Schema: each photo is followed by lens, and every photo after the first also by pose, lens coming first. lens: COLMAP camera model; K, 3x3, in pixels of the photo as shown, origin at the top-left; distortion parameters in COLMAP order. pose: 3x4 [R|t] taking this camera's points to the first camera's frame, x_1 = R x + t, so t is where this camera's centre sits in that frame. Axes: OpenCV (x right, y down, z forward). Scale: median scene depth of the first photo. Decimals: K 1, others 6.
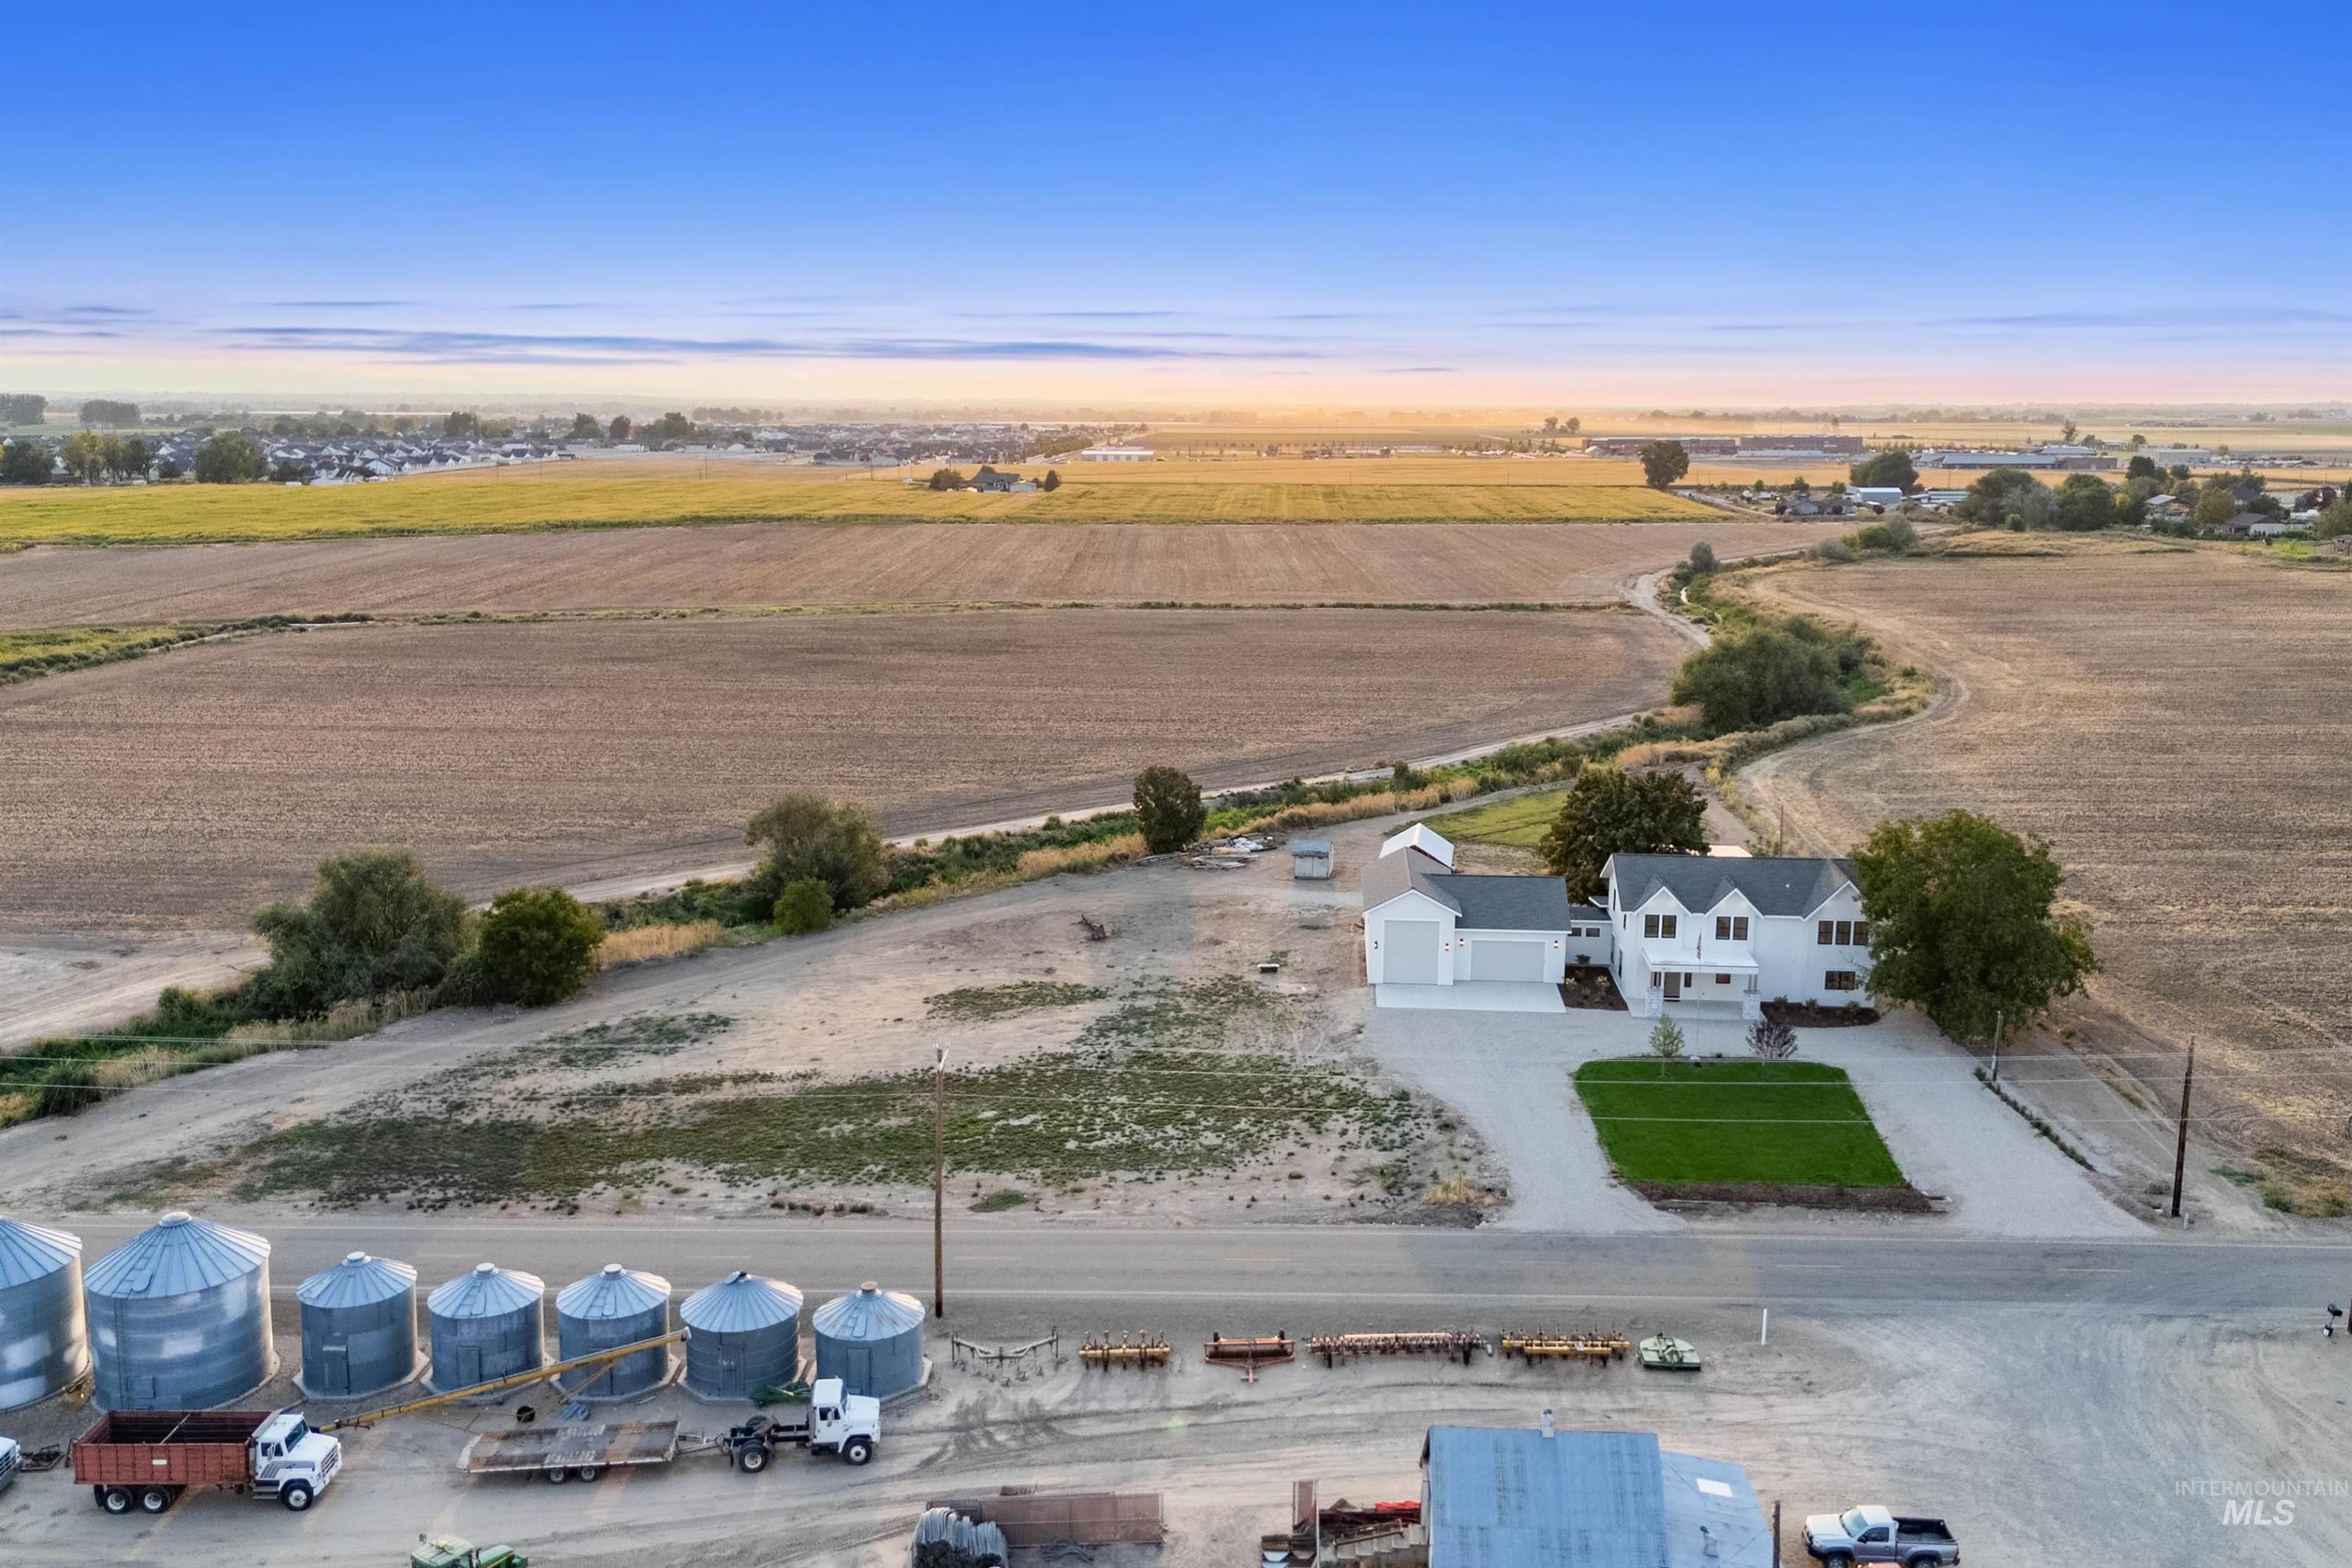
lens RADIAL K [[2095.7, 0, 1266.0], [0, 2095.7, 778.2], [0, 0, 1]] dist [0.140418, -0.203616]
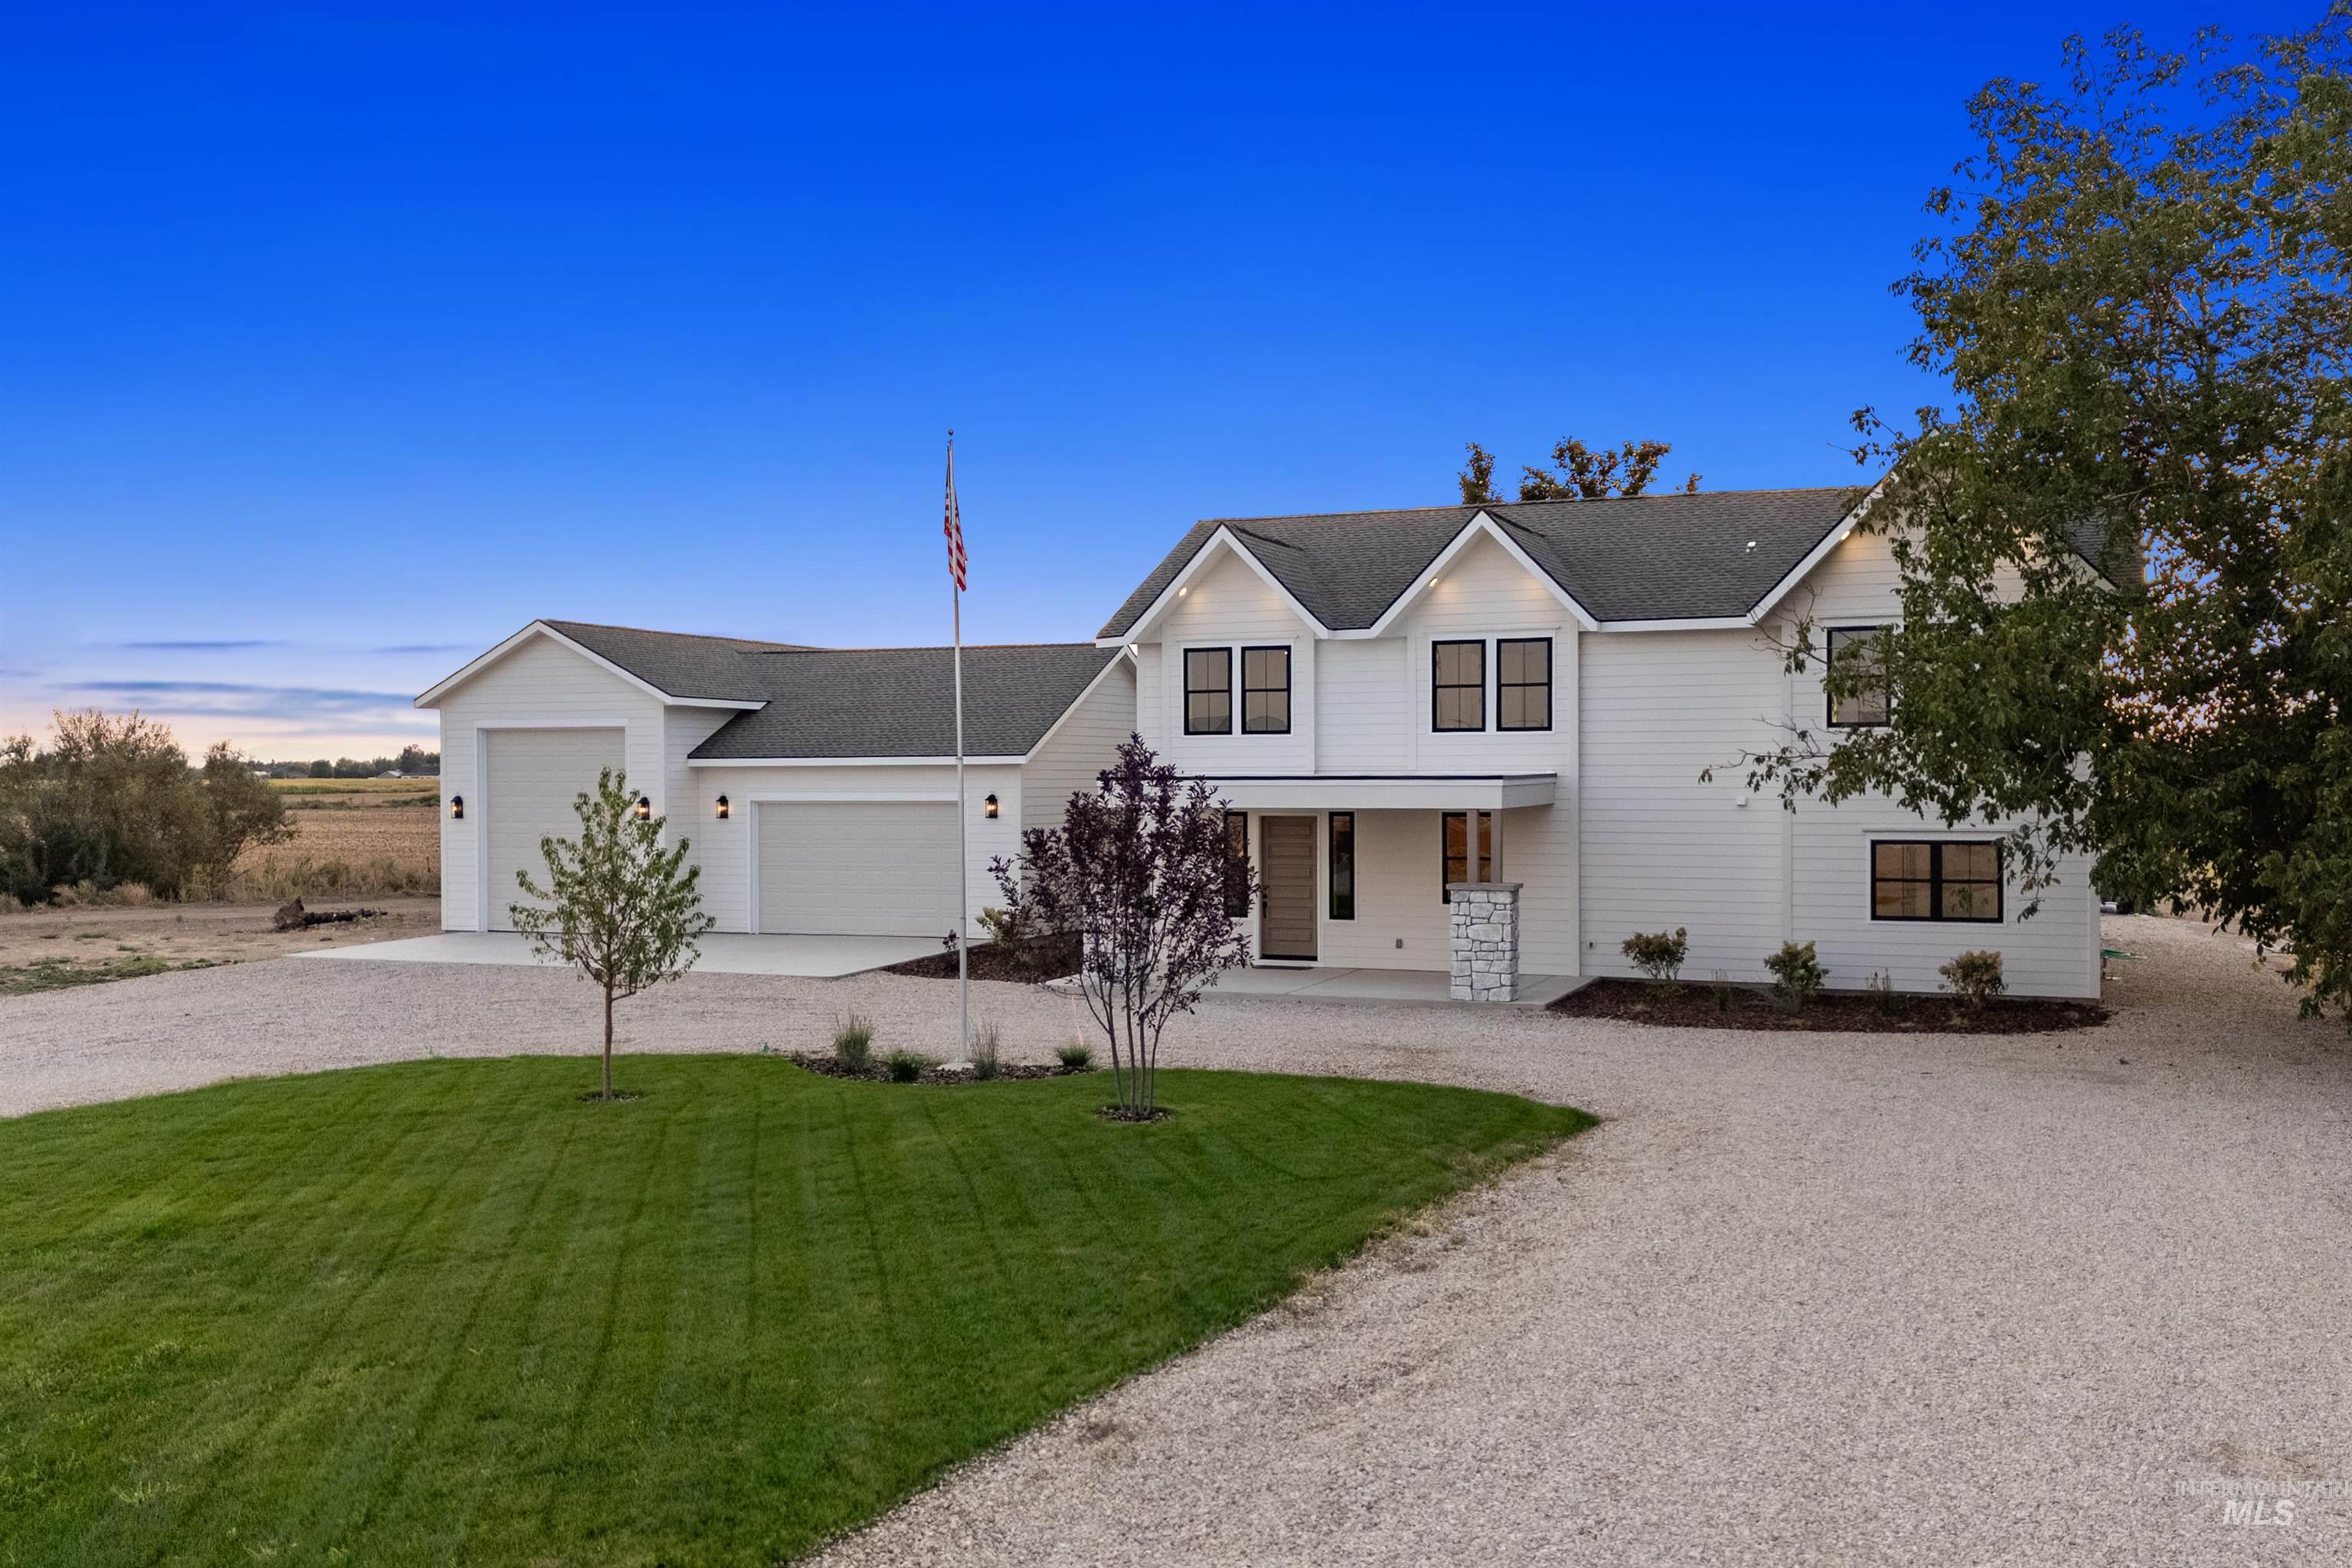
lens RADIAL K [[2136.9, 0, 1176.0], [0, 2136.9, 784.0], [0, 0, 1]] dist [0.133487, -0.220958]
pose [[0.936822, -0.015071, -0.349480, 0.274539], [-0.047922, 0.984122, -0.170902, 0.128879], [0.346507, 0.176853, 0.921225, 0.741995]]
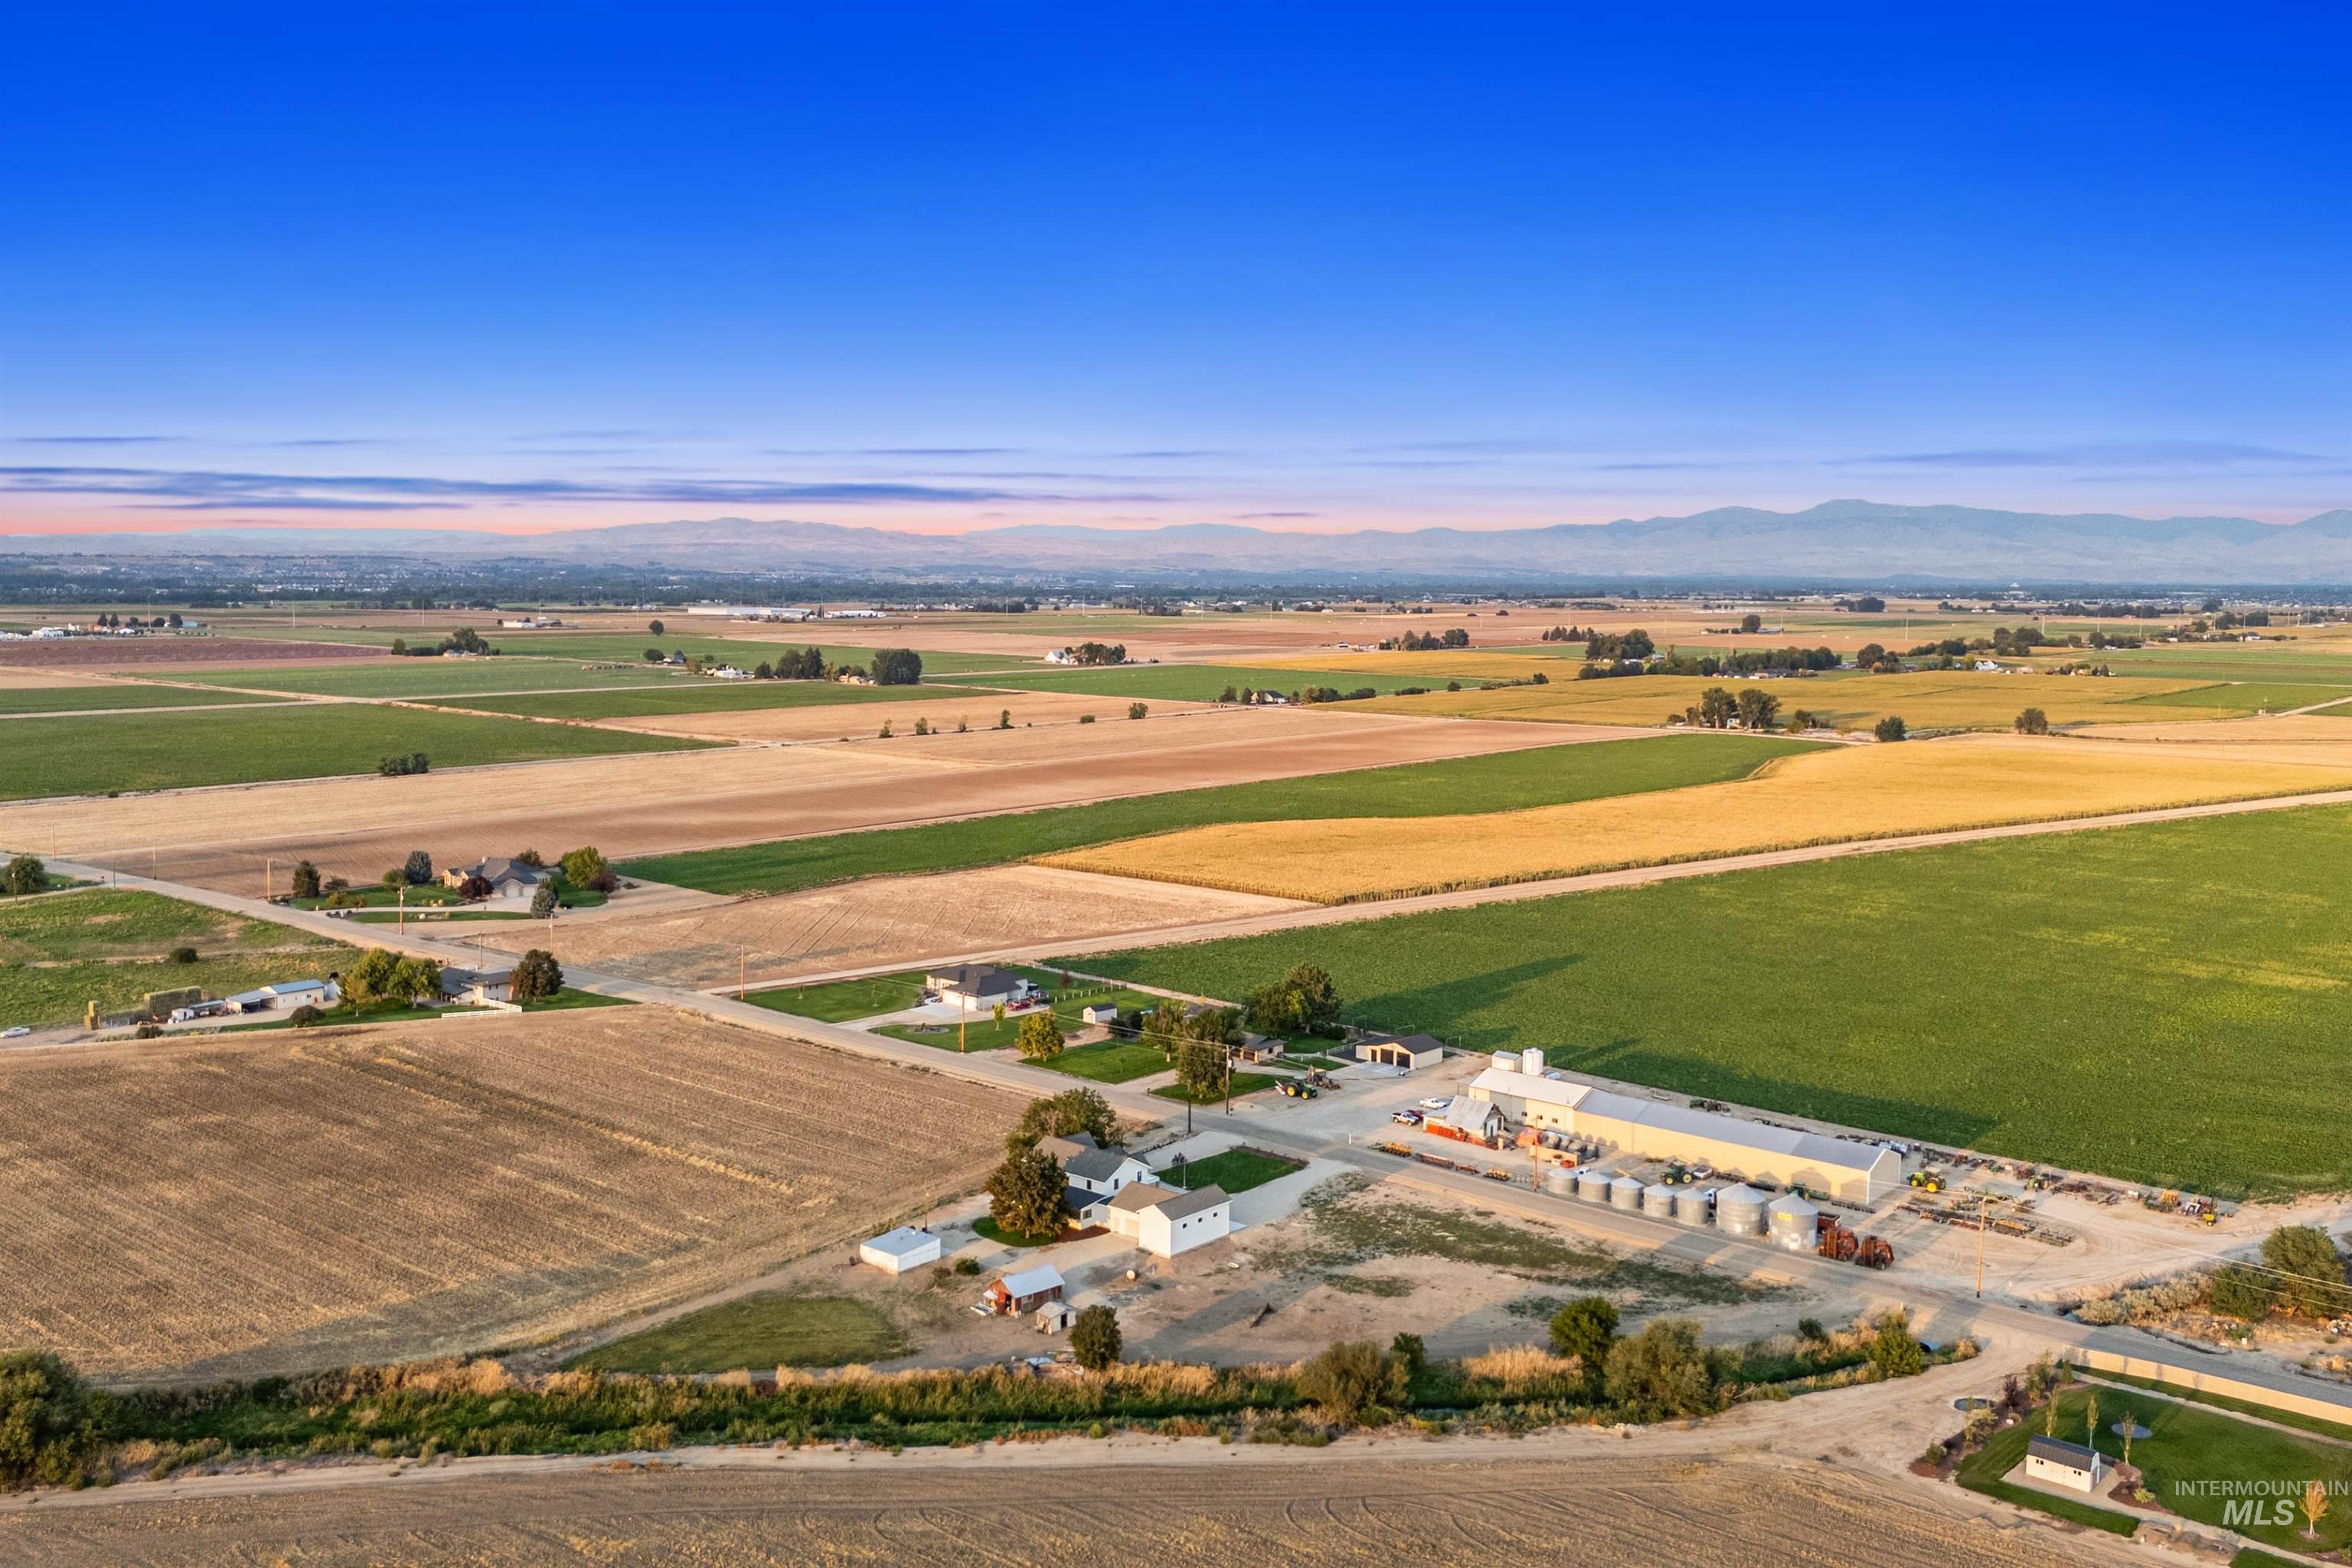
lens RADIAL K [[2136.9, 0, 1176.0], [0, 2136.9, 784.0], [0, 0, 1]] dist [0.133487, -0.220958]
pose [[-0.786054, -0.092258, 0.611235, -1.181072], [0.085682, 0.962995, 0.255539, -0.886149], [-0.612191, 0.253239, -0.749061, 2.540749]]
